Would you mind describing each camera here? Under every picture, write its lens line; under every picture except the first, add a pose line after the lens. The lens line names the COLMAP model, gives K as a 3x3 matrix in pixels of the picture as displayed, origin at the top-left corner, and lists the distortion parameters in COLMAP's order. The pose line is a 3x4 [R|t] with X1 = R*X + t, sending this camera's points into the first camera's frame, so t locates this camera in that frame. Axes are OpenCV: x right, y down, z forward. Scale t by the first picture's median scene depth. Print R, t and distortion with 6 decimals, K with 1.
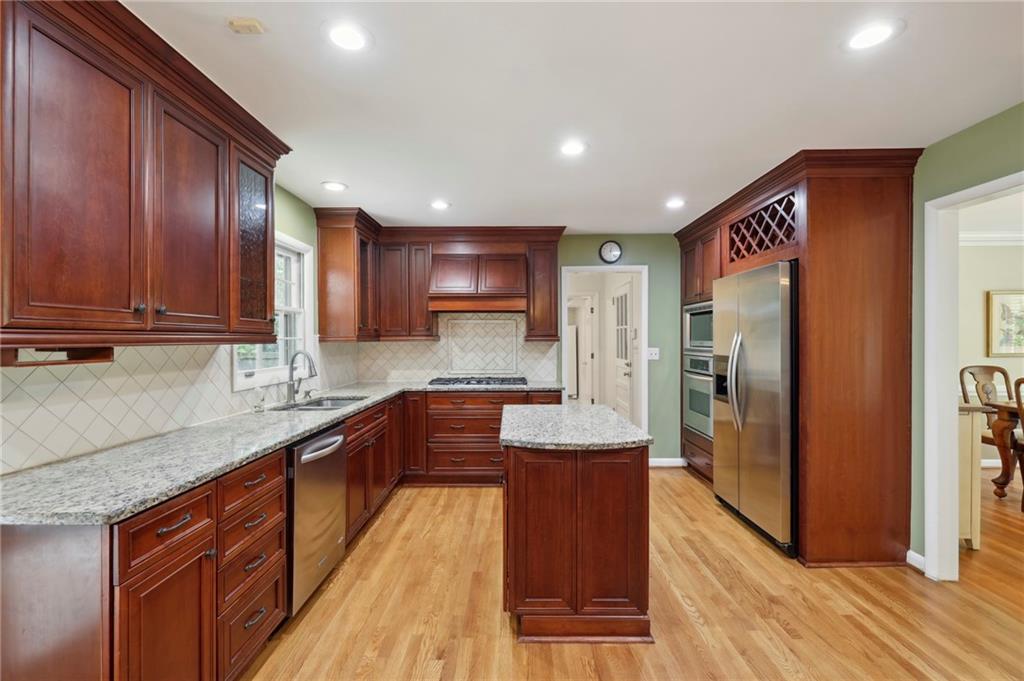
lens RADIAL K [[439.4, 0, 510.9], [0, 439.4, 340.5], [0, 0, 1]] dist [0.000156, 0.000078]
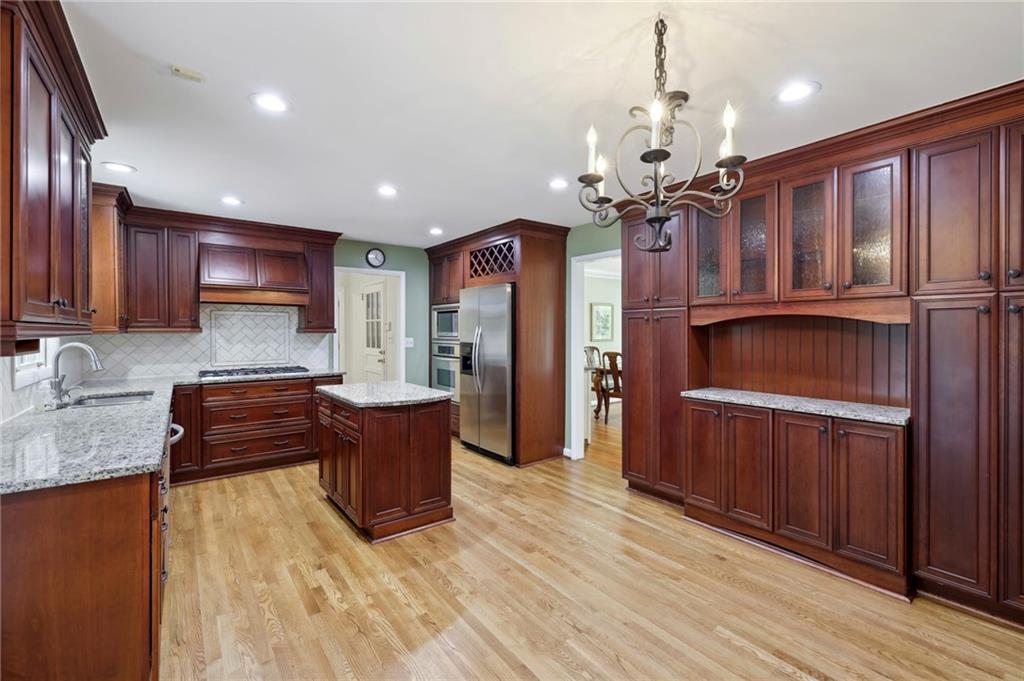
lens RADIAL K [[439.1, 0, 507.8], [0, 439.1, 334.7], [0, 0, 1]] dist [-0.001250, 0.000281]
pose [[0.796682, -0.003813, 0.604387, -0.271316], [-0.000277, 0.999978, 0.006673, -0.001148], [-0.604399, -0.005484, 0.796663, -0.217449]]
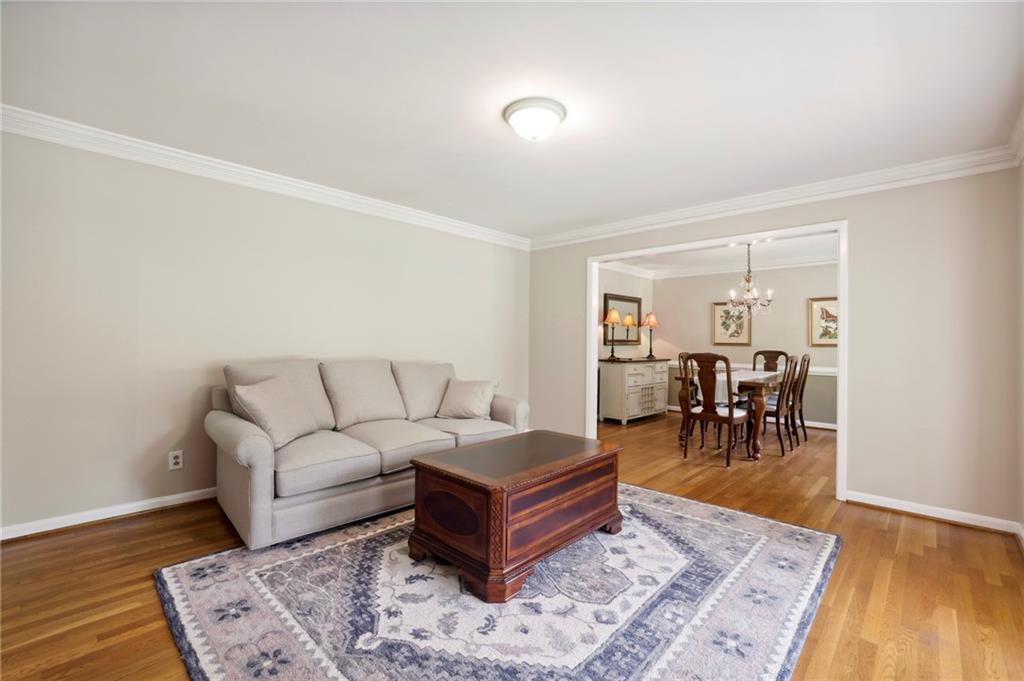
lens RADIAL K [[443.4, 0, 510.0], [0, 443.4, 337.8], [0, 0, 1]] dist [-0.047979, 0.017494]
pose [[0.725595, 0.008397, -0.688071, 1.713068], [-0.018314, 0.999807, -0.007112, 0.047650], [0.687879, 0.017762, 0.725608, -0.793892]]
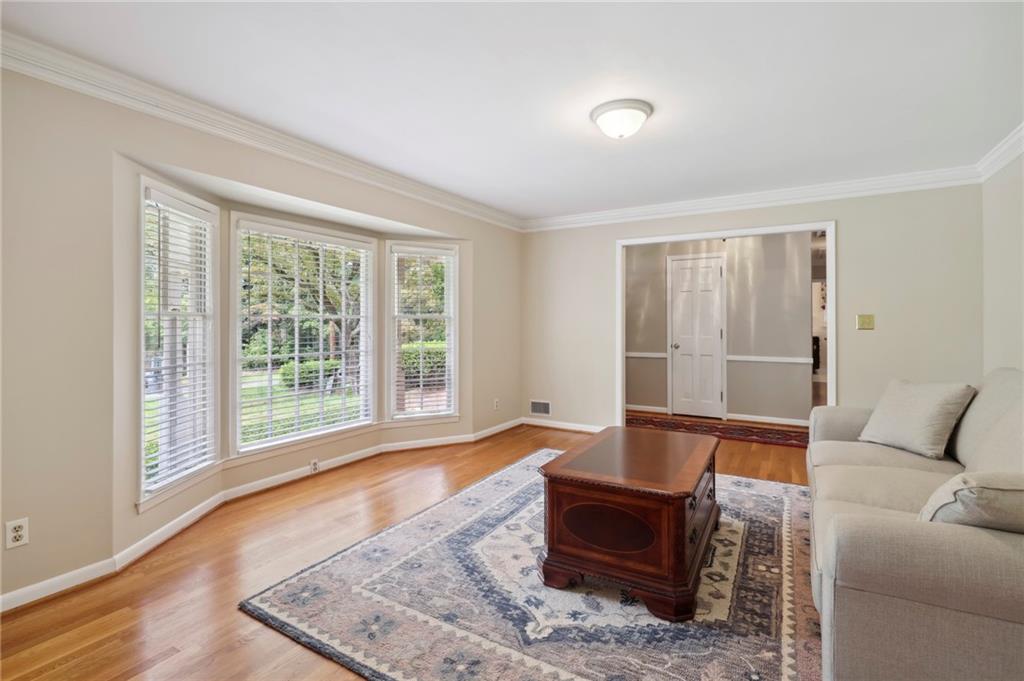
lens RADIAL K [[476.9, 0, 513.5], [0, 476.9, 319.0], [0, 0, 1]] dist [-0.001286, -0.000043]
pose [[-0.865190, 0.008118, 0.501379, 1.039851], [0.005126, 0.999960, -0.007346, 0.029666], [-0.501418, -0.003785, -0.865197, 0.465046]]
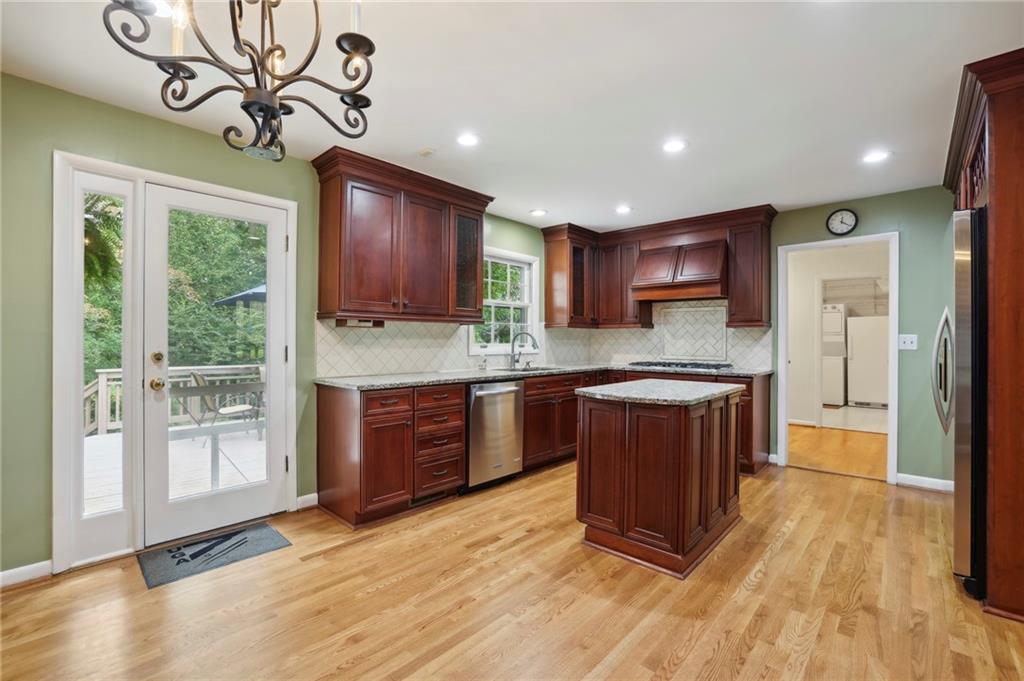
lens RADIAL K [[443.4, 0, 510.0], [0, 443.4, 337.8], [0, 0, 1]] dist [-0.047979, 0.017494]
pose [[0.739148, 0.004031, -0.673531, 0.413447], [-0.009229, 0.999949, -0.004144, 0.042216], [0.673480, 0.009280, 0.739147, -0.070533]]
